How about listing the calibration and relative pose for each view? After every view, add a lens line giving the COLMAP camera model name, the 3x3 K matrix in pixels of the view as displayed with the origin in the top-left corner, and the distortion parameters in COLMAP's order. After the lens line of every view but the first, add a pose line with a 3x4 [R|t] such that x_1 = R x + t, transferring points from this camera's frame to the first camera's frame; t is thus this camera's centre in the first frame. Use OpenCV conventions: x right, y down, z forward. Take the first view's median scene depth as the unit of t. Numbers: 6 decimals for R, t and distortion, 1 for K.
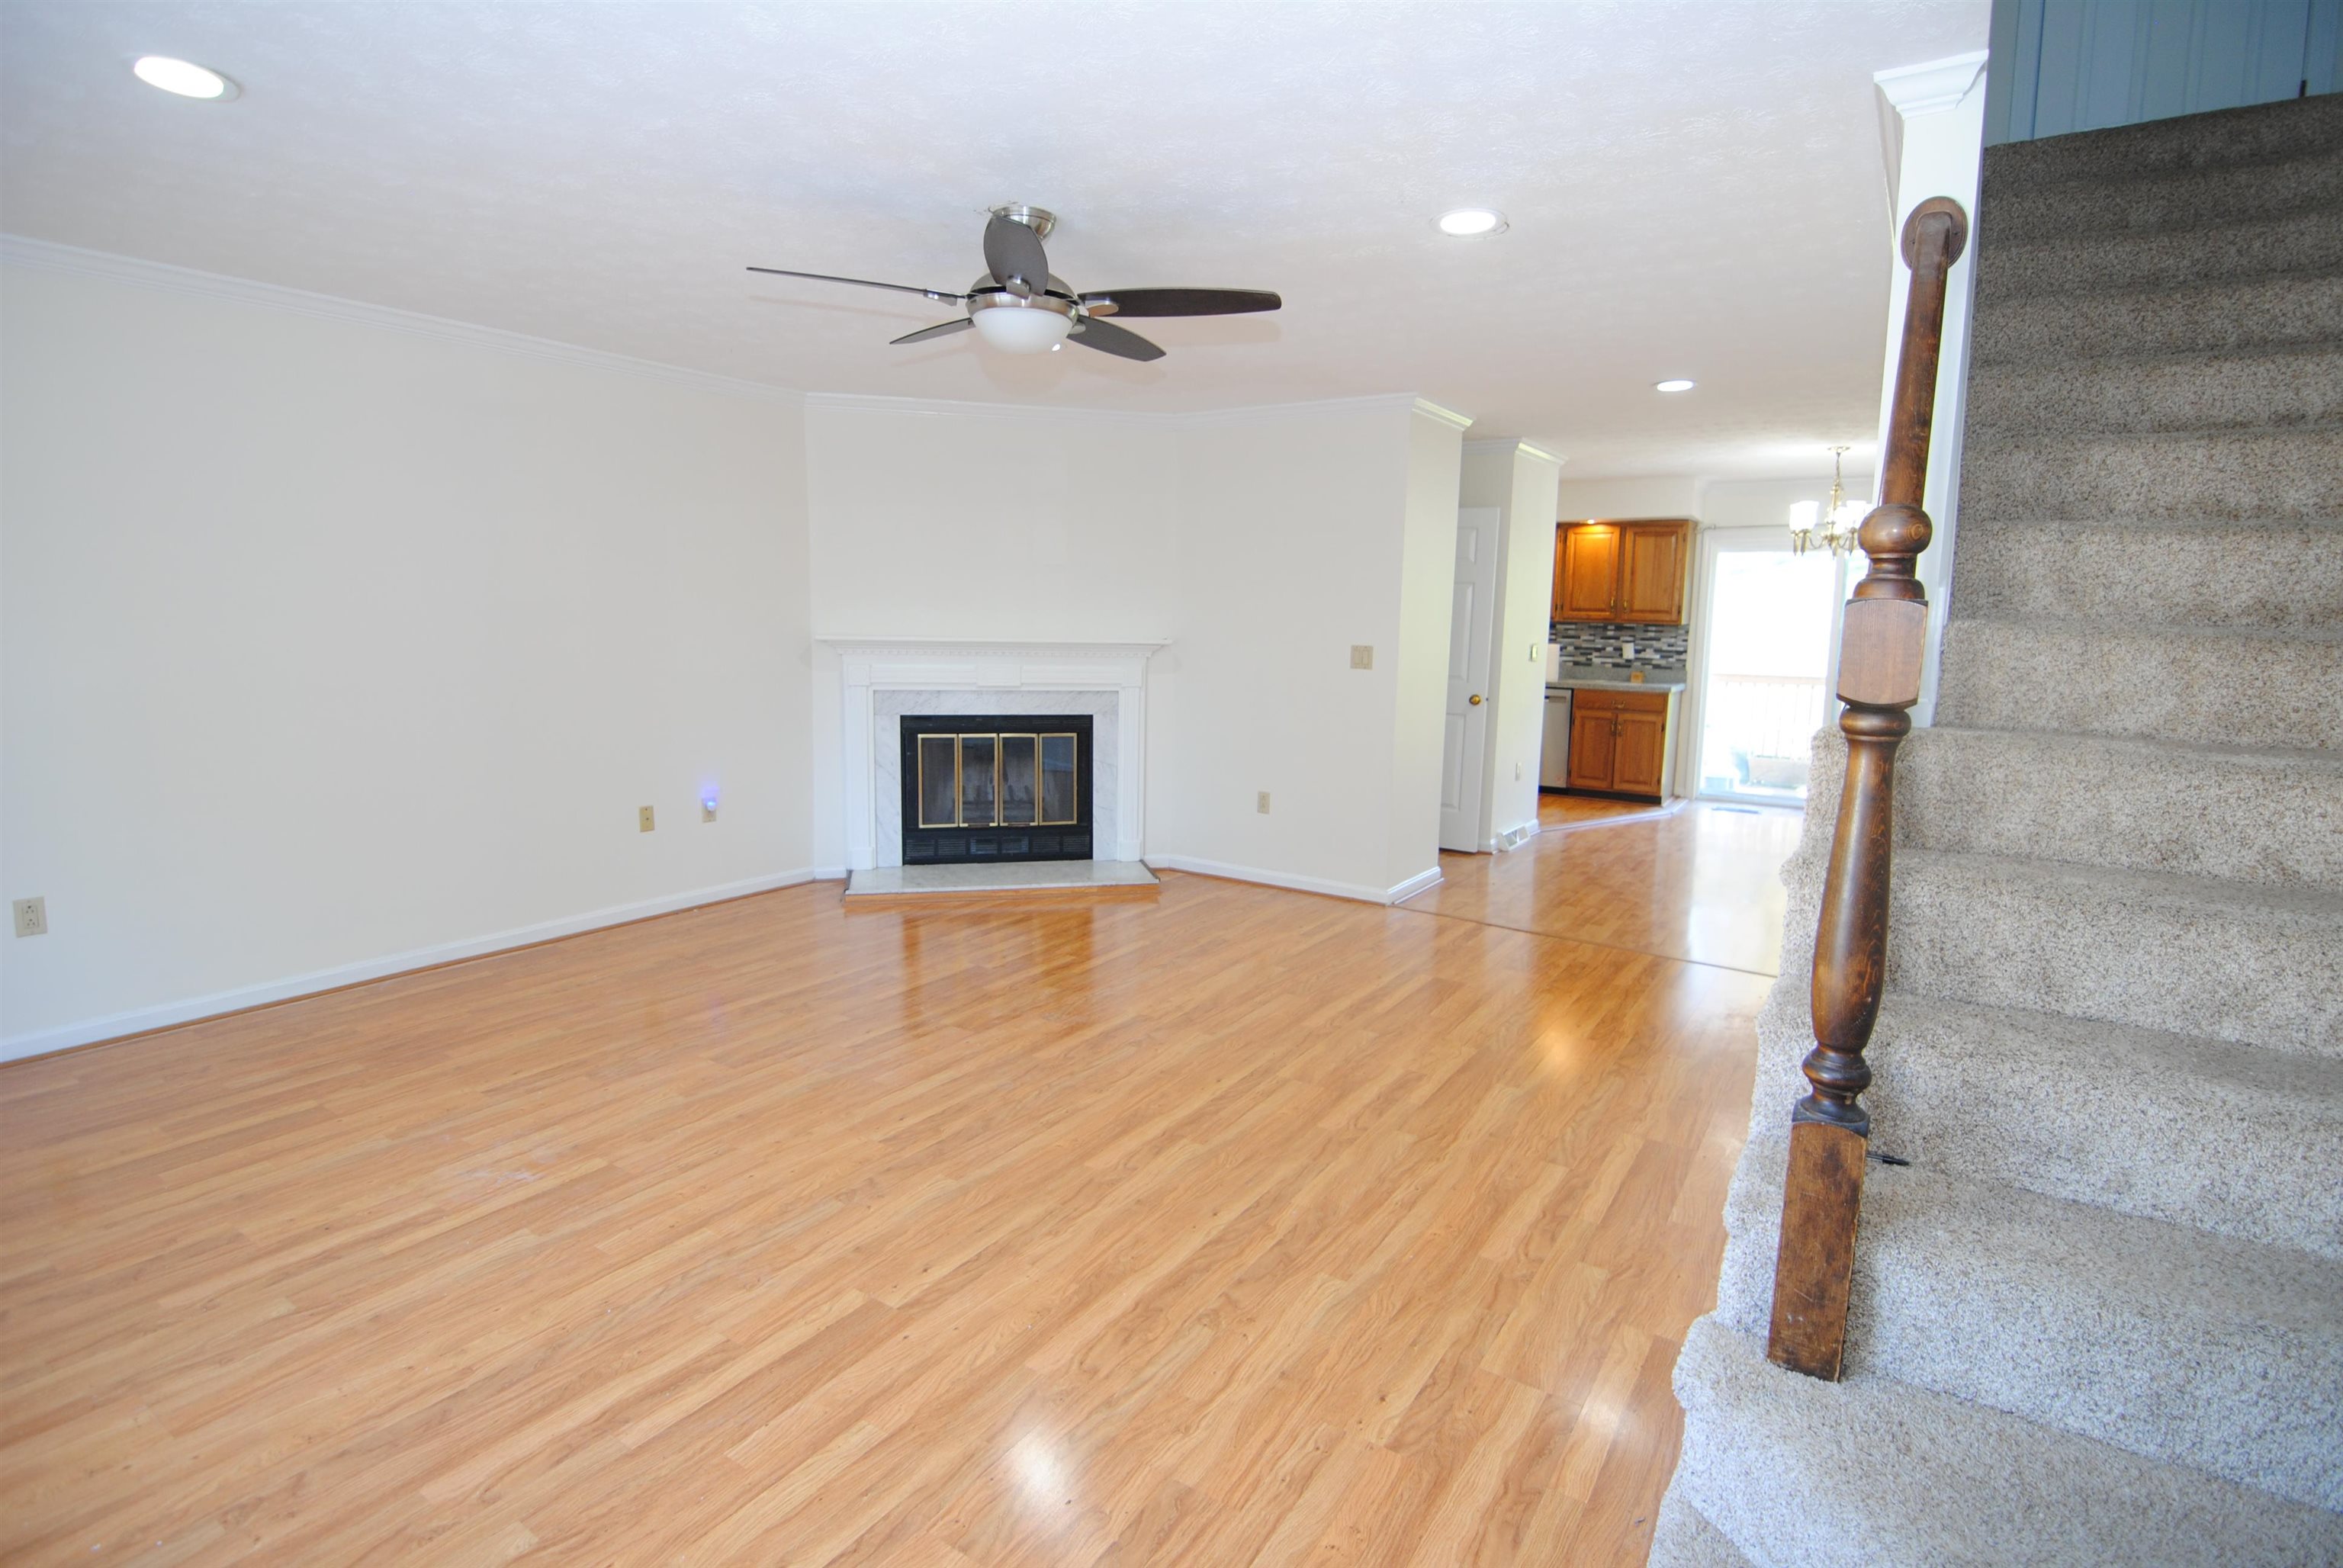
lens RADIAL K [[1143.6, 0, 1167.6], [0, 1143.6, 757.7], [0, 0, 1]] dist [-0.009579, -0.007297]
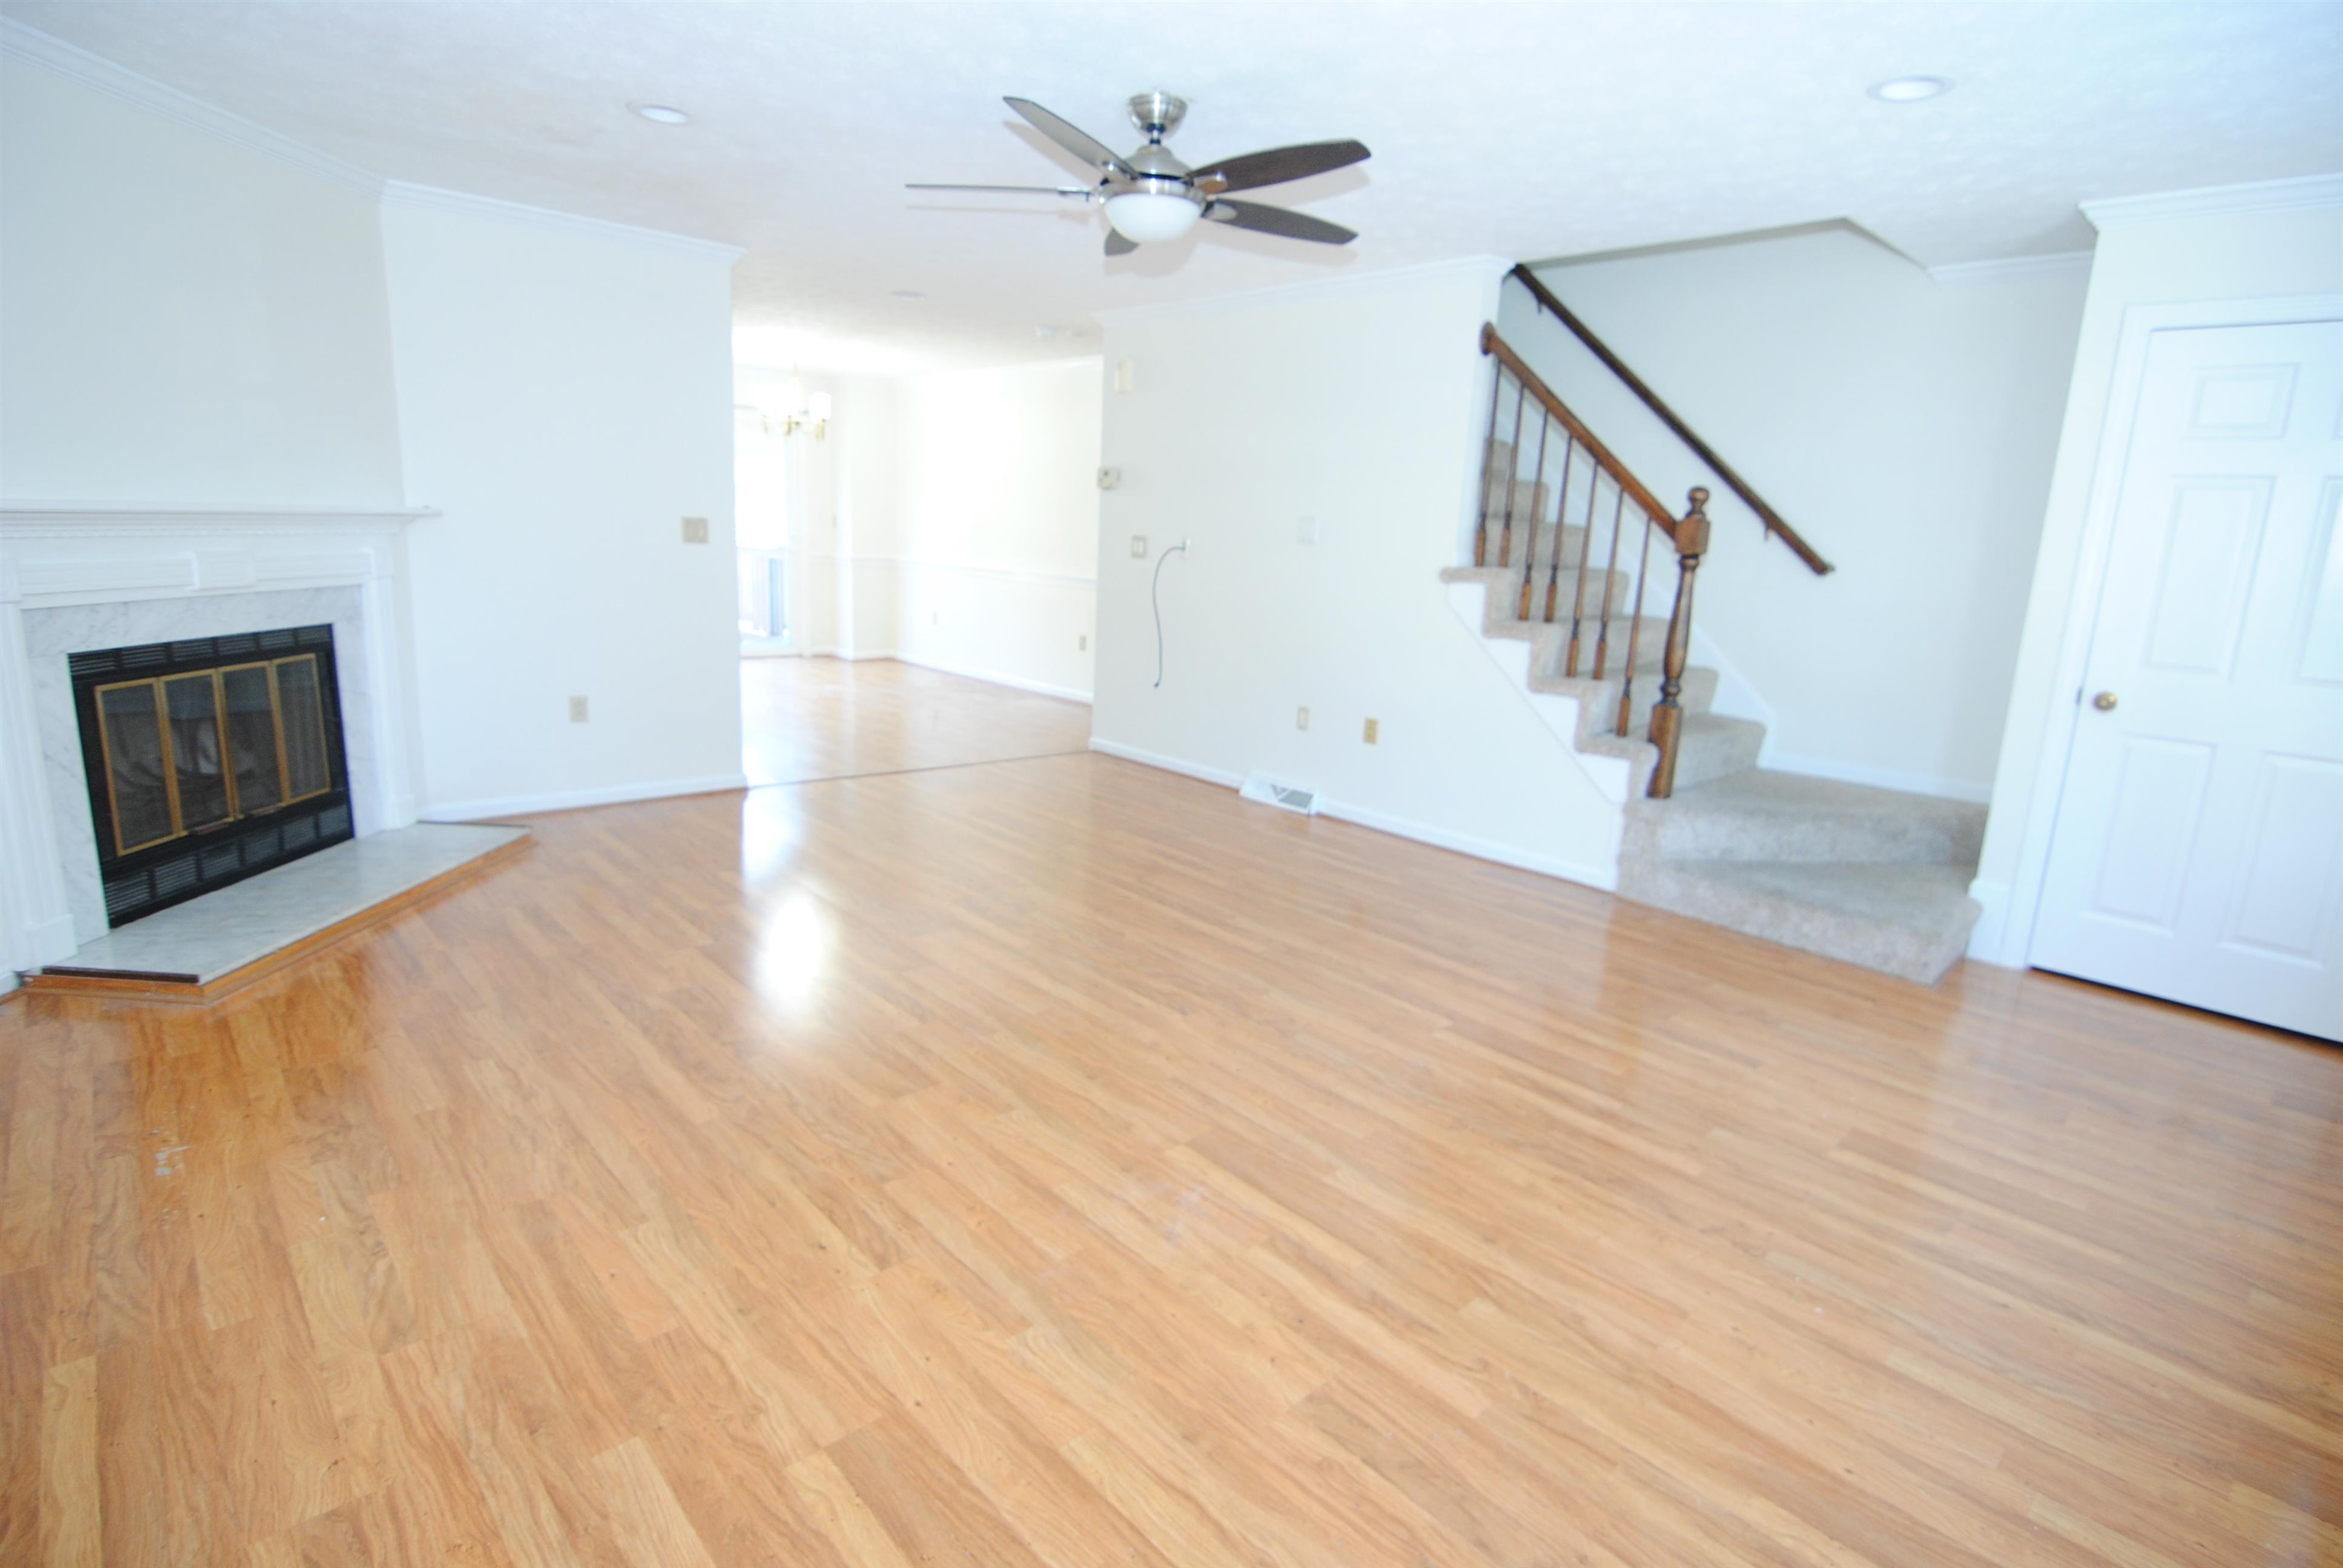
lens RADIAL K [[1143.6, 0, 1187.7], [0, 1143.6, 739.2], [0, 0, 1]] dist [-0.009579, -0.007297]
pose [[0.231554, -0.186150, 0.954846, -0.965877], [0.081088, 0.981799, 0.171741, -0.071952], [-0.969437, 0.037659, 0.242434, 0.594214]]
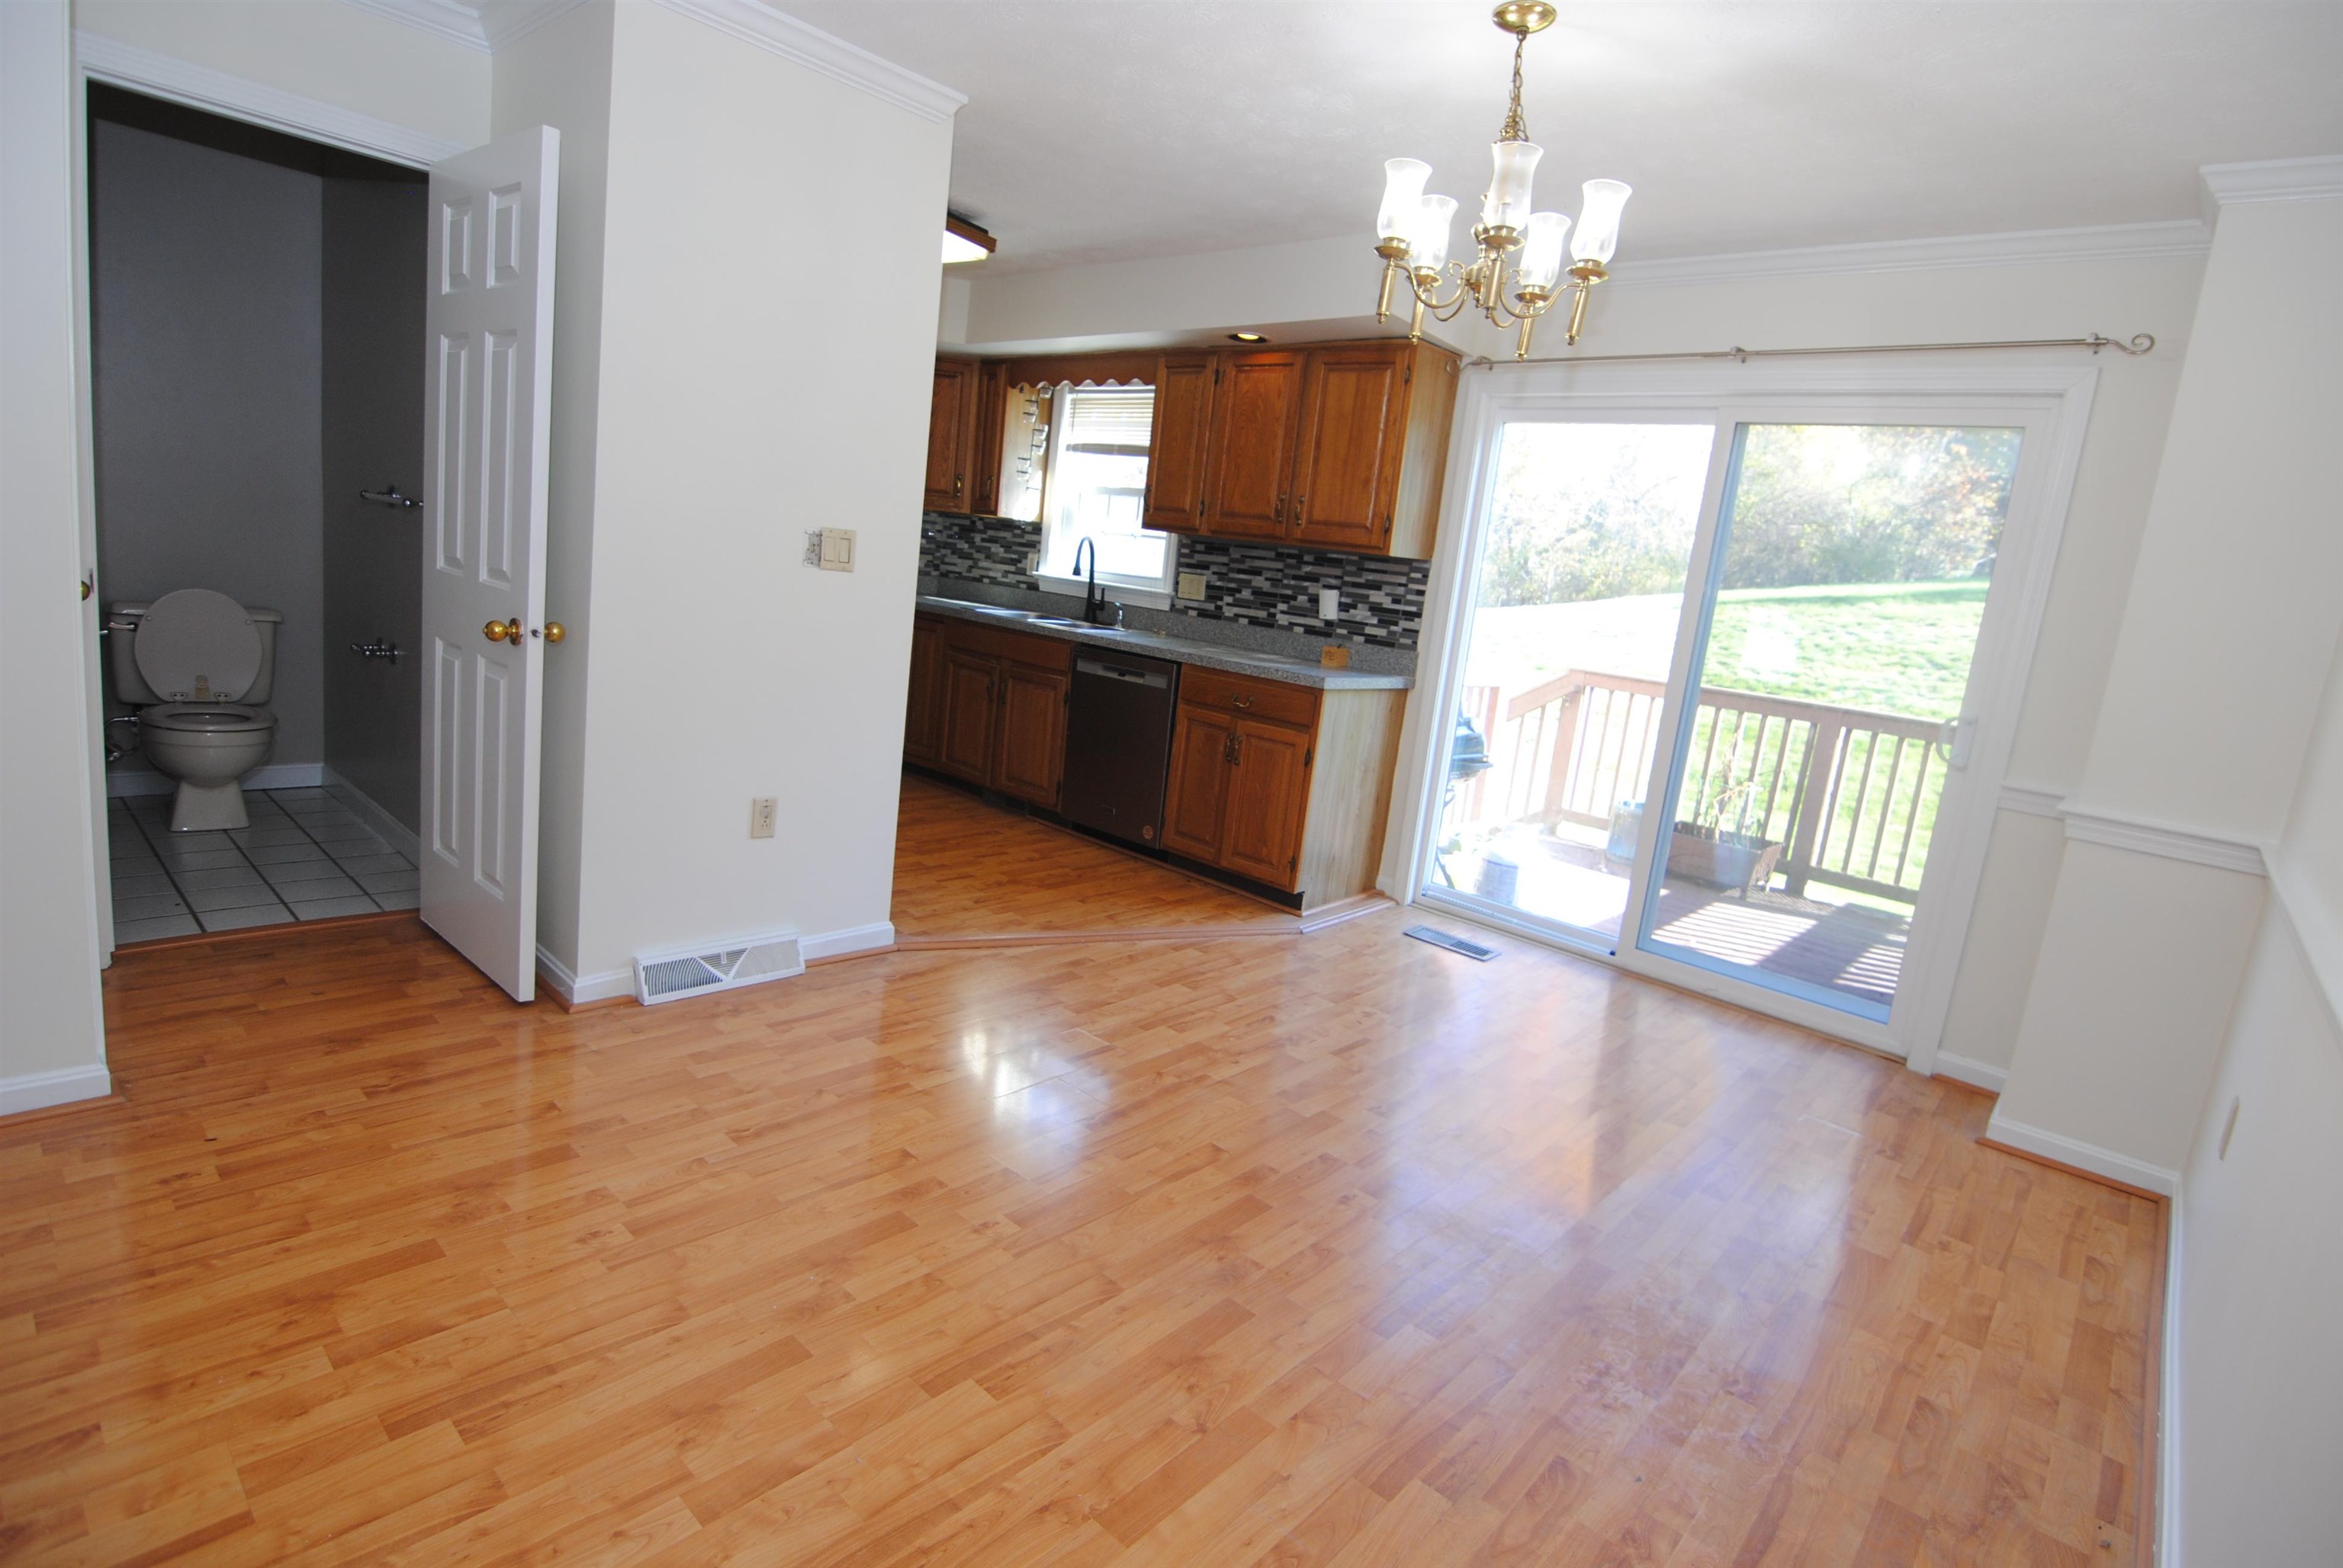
lens RADIAL K [[1143.6, 0, 1174.3], [0, 1143.6, 770.5], [0, 0, 1]] dist [-0.009579, -0.007297]
pose [[0.984637, 0.121225, -0.125673, 1.007849], [-0.115809, 0.992034, 0.049570, -0.088643], [0.130681, -0.034255, 0.990833, 1.156865]]
